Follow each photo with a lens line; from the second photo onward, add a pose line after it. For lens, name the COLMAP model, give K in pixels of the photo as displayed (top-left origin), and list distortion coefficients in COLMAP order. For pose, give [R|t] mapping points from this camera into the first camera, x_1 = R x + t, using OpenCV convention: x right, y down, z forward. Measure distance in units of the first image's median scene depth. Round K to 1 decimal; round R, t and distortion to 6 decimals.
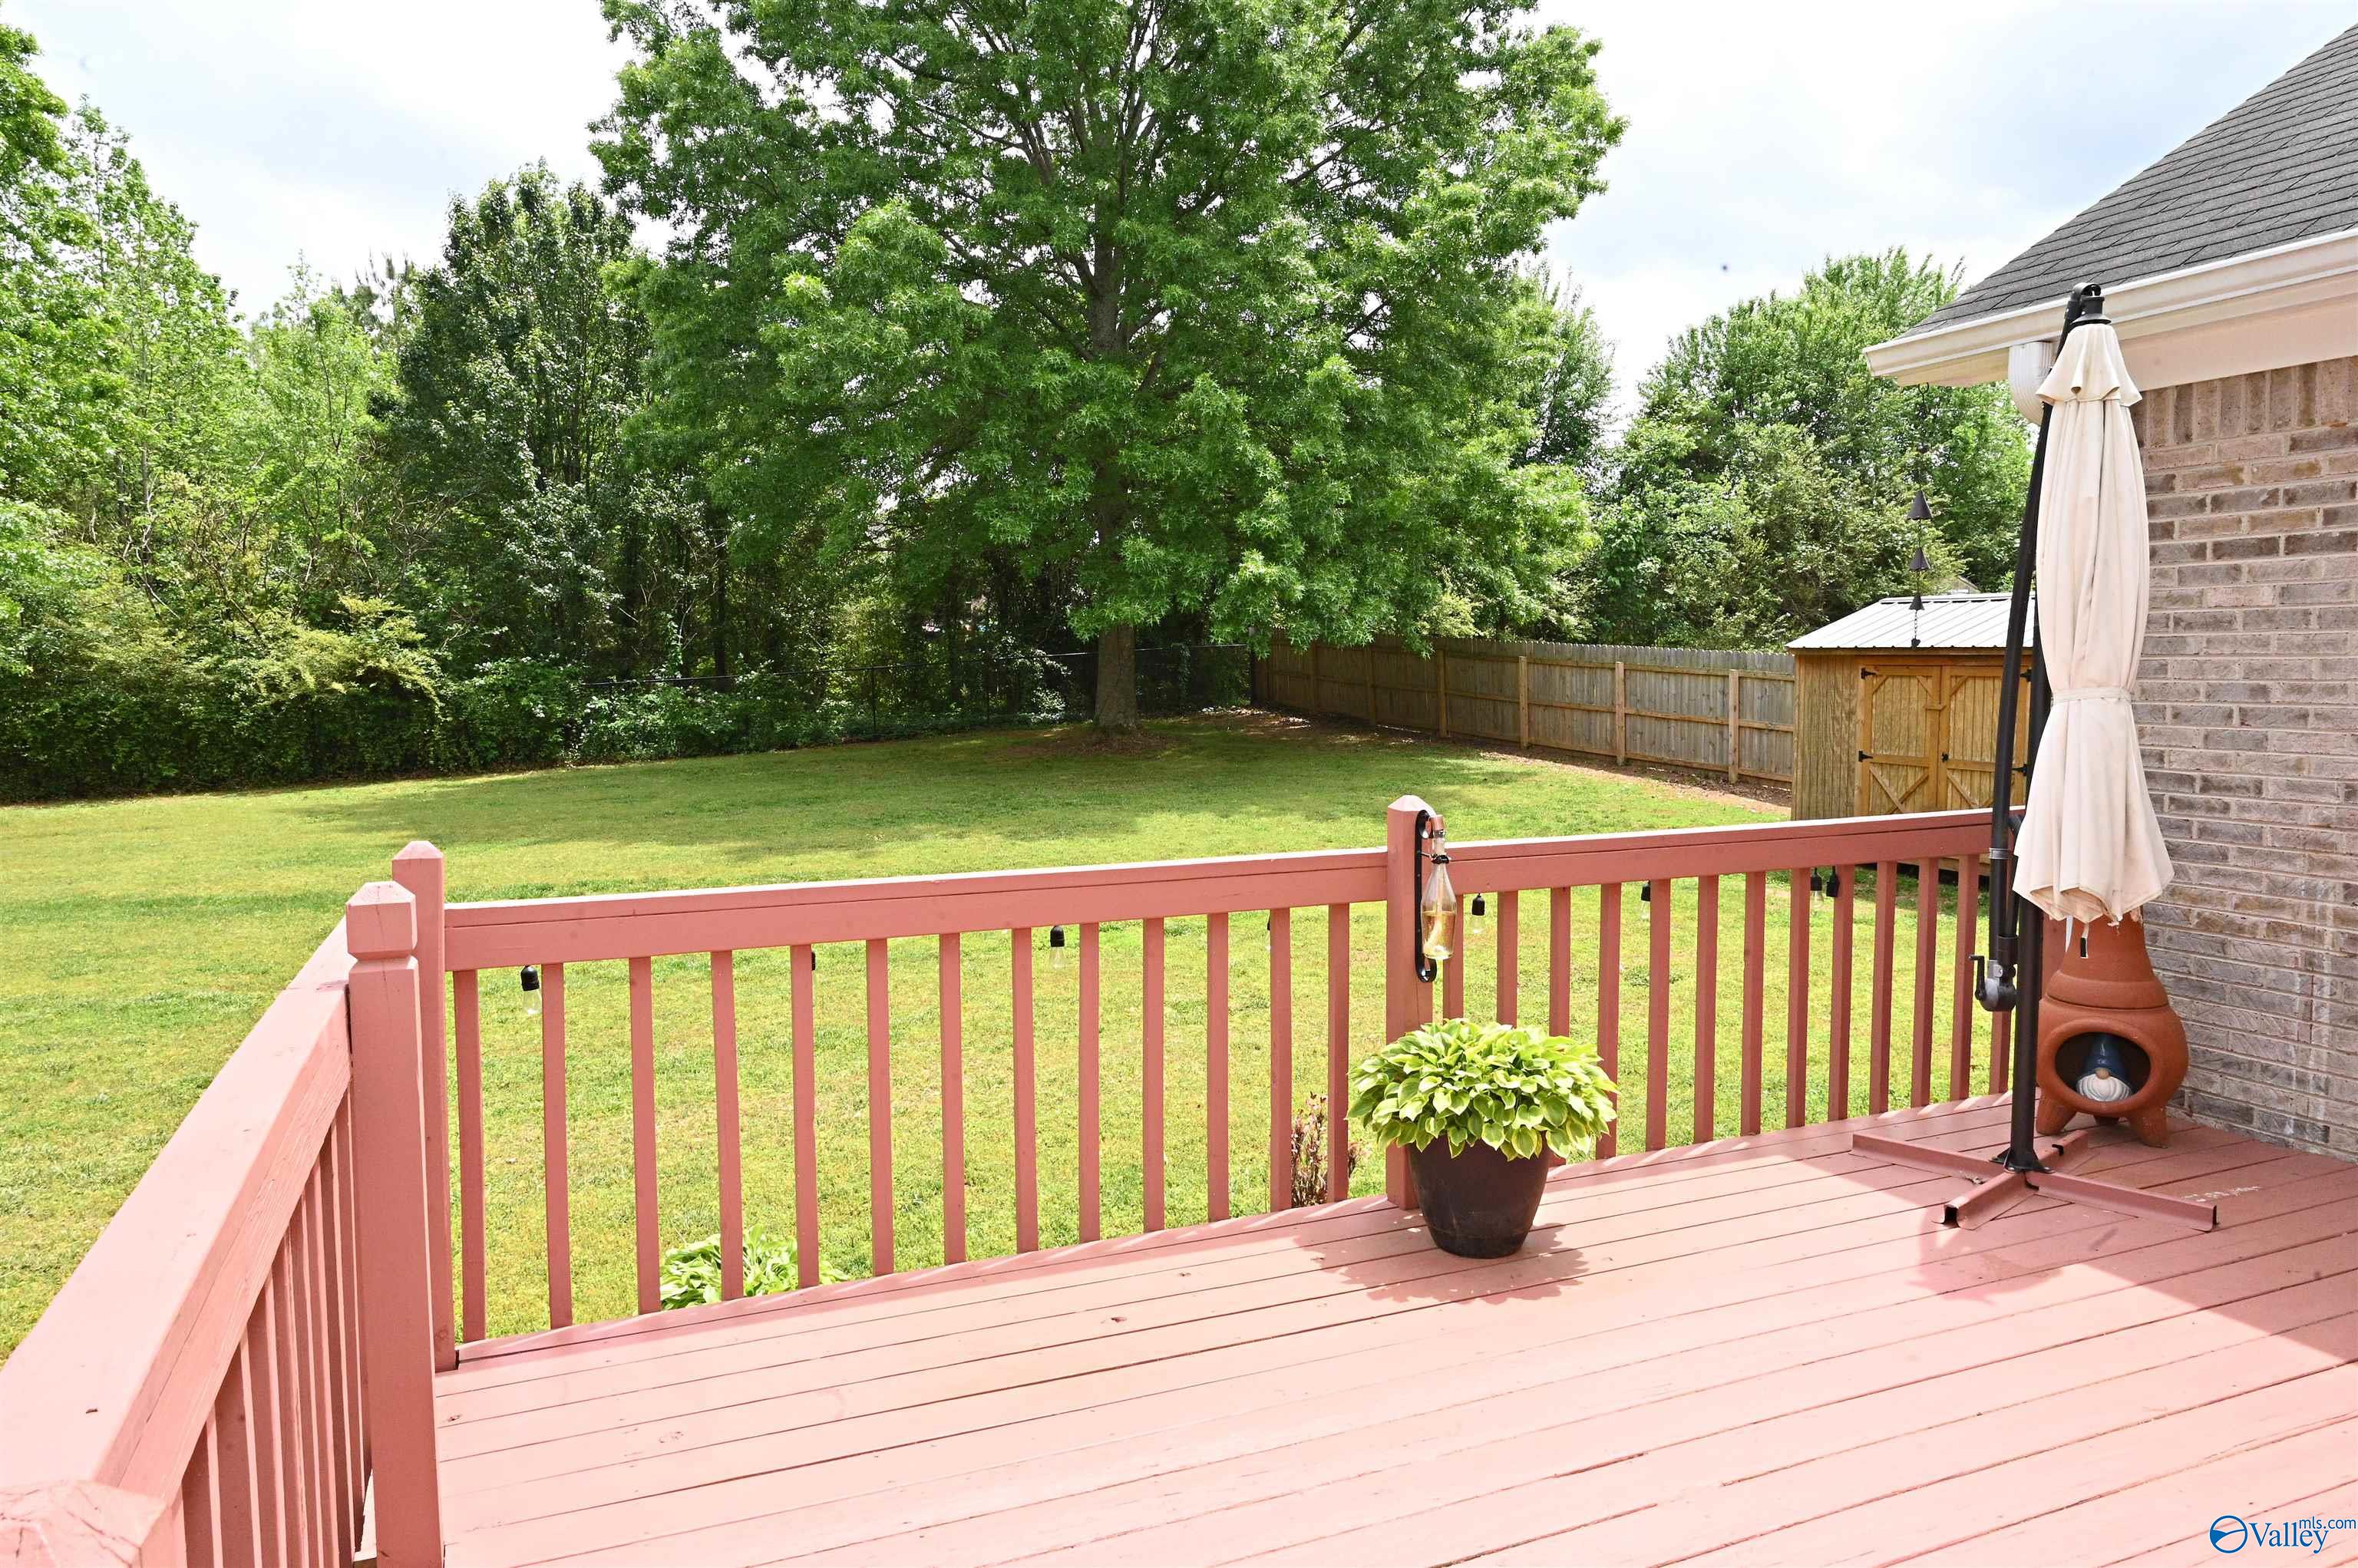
lens RADIAL K [[1571.6, 0, 1176.4], [0, 1571.6, 776.0], [0, 0, 1]] dist [-0.003701, 0.003168]
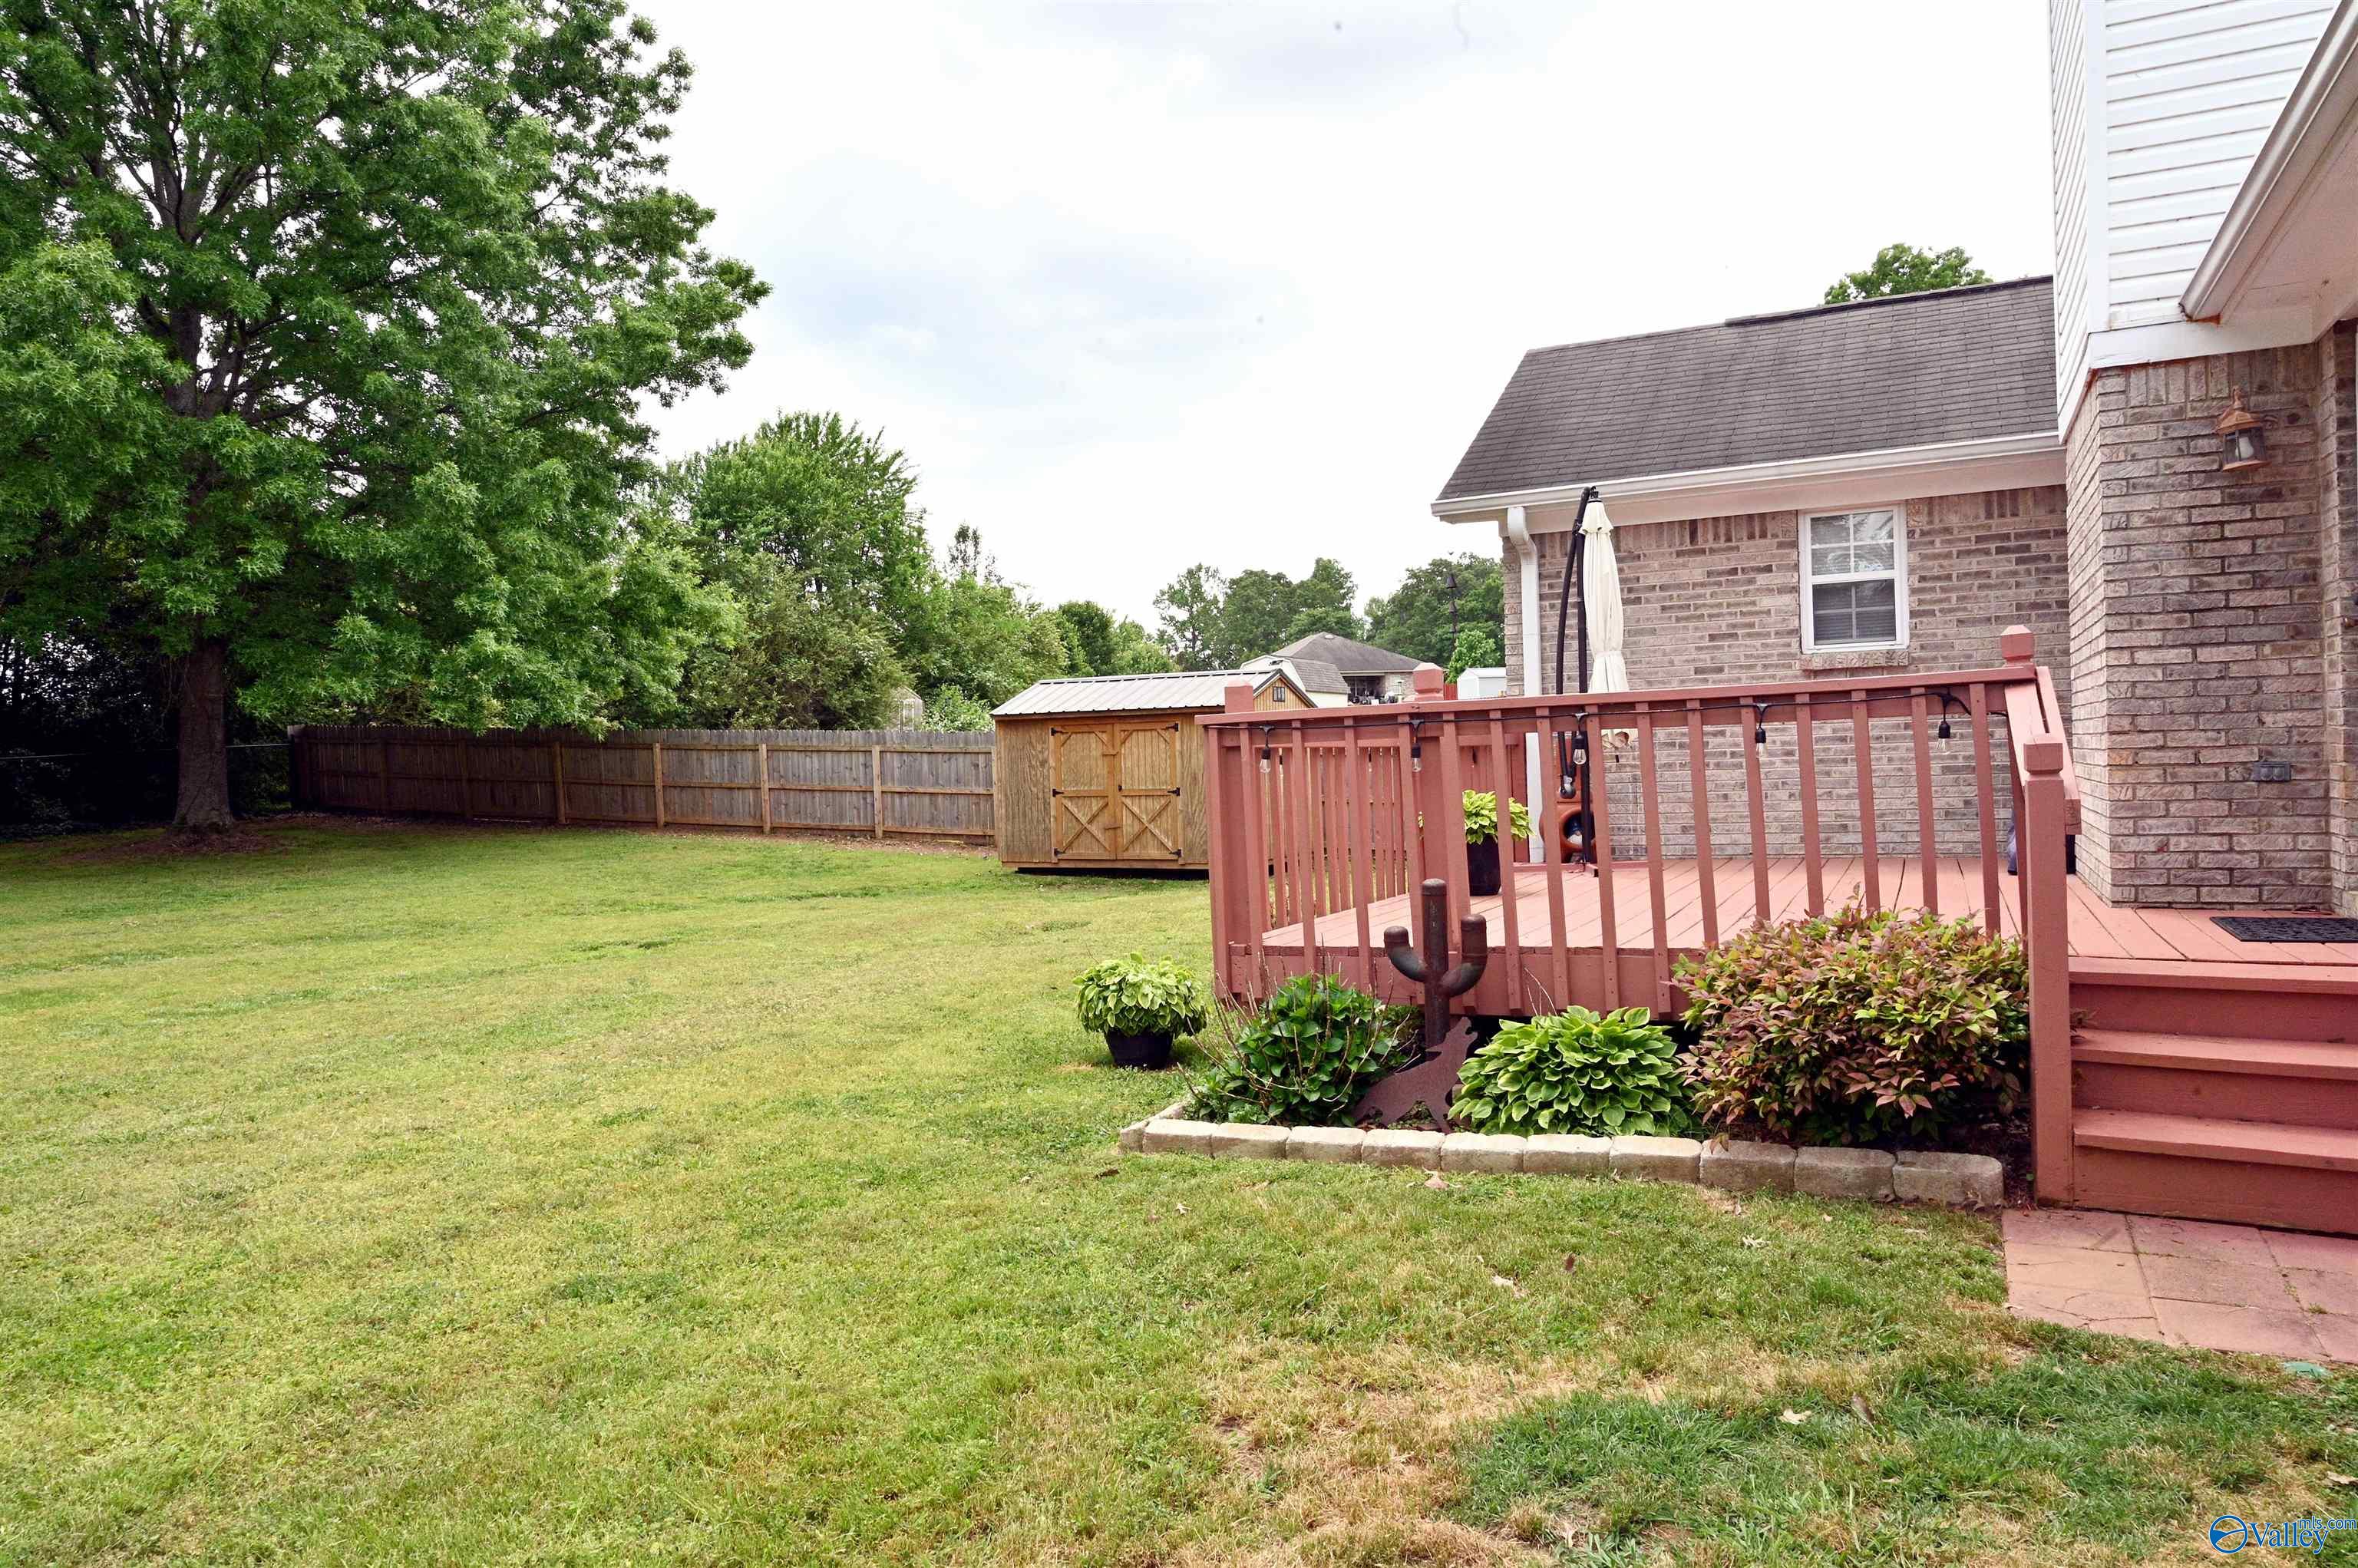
lens RADIAL K [[1571.6, 0, 1164.5], [0, 1571.6, 794.4], [0, 0, 1]] dist [-0.003701, 0.003168]
pose [[0.759182, -0.028418, 0.650258, -0.242664], [0.073742, 0.996369, -0.042550, 0.034626], [-0.646687, 0.080255, 0.758521, -0.059973]]
